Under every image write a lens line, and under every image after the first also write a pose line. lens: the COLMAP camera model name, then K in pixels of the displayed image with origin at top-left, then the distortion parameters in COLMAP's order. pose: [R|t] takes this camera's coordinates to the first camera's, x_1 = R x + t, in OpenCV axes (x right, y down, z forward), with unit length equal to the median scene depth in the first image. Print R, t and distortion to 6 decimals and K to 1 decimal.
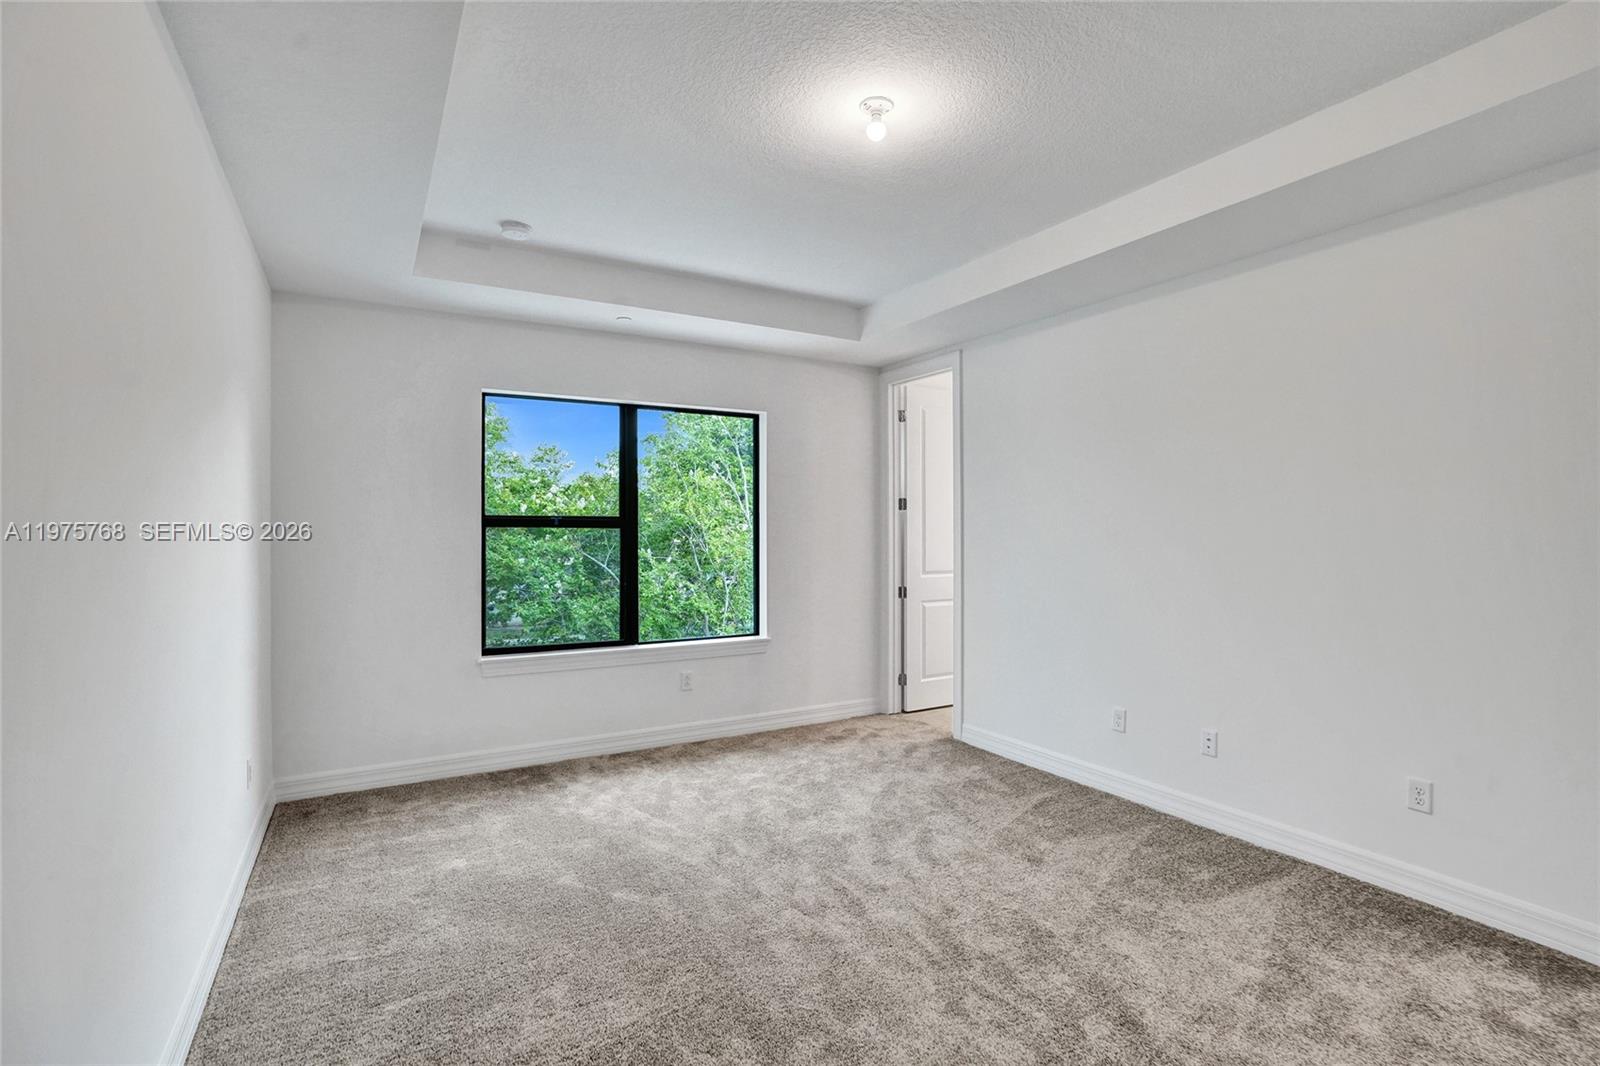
lens RADIAL K [[752.3, 0, 791.4], [0, 752.3, 543.7], [0, 0, 1]] dist [-0.021208, 0.000620]
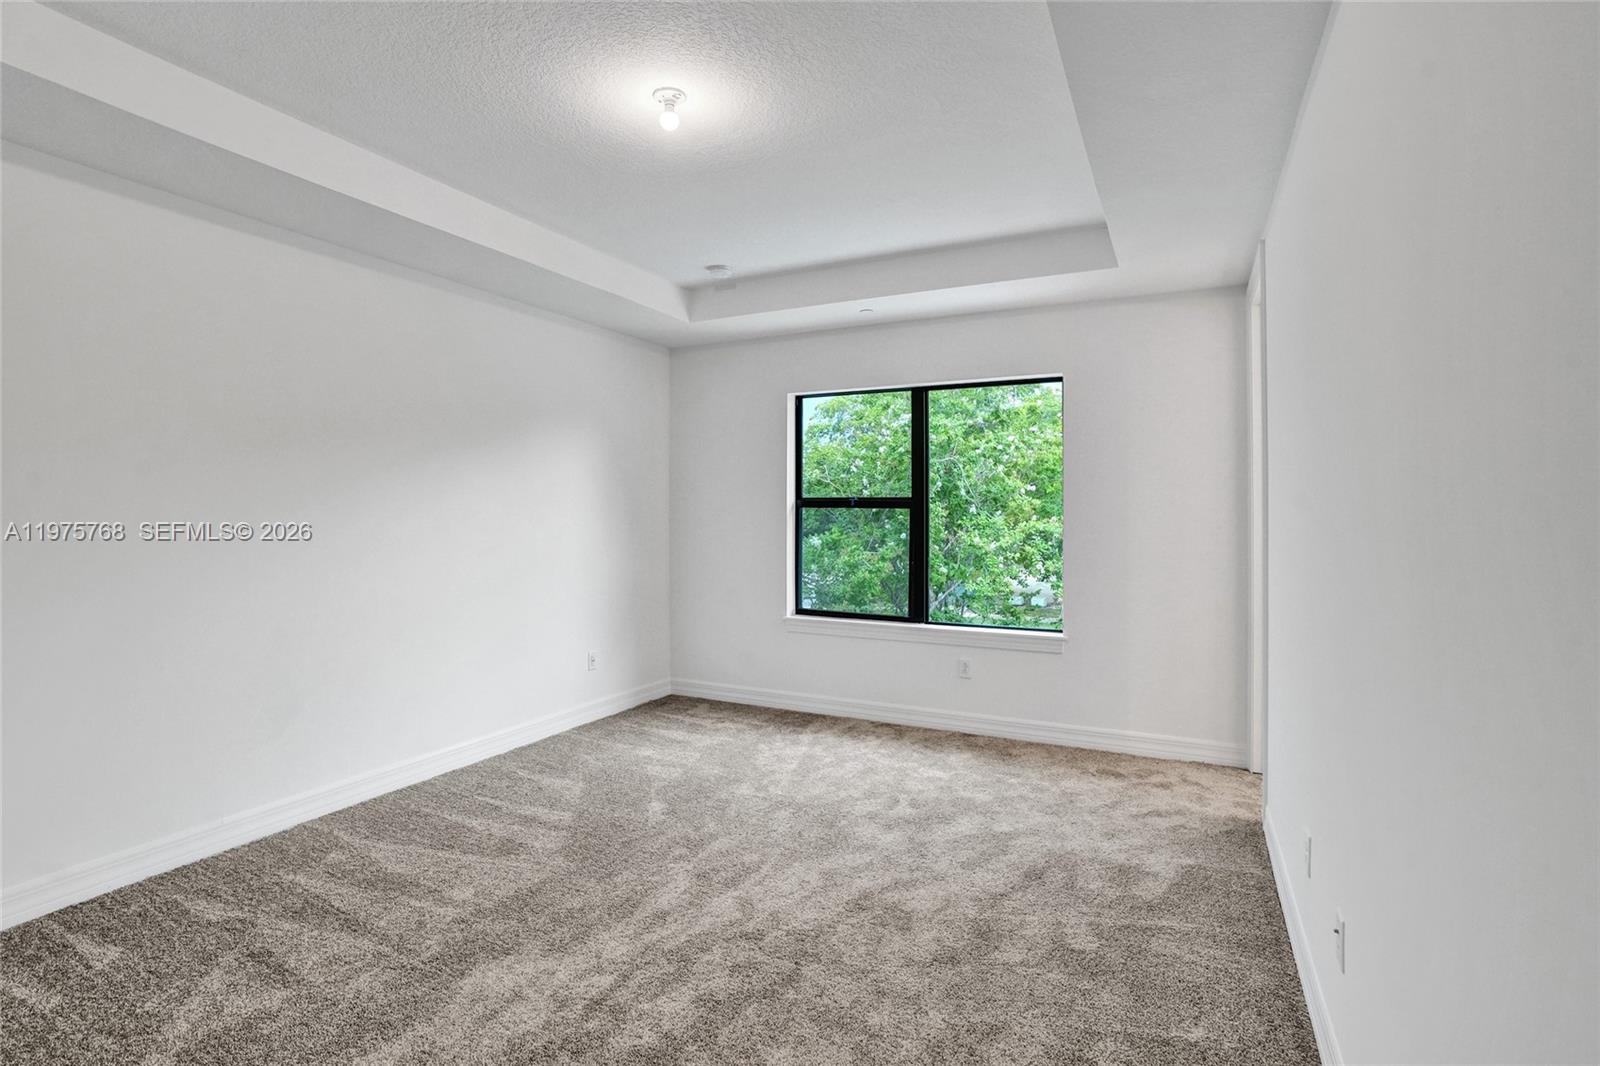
lens RADIAL K [[753.6, 0, 800.0], [0, 753.6, 533.0], [0, 0, 1]] dist [-0.027060, 0.000319]
pose [[0.555843, 0.029099, -0.830778, 0.588597], [-0.014223, 0.999574, 0.025495, -0.012409], [0.831166, -0.002355, 0.556020, 0.320974]]
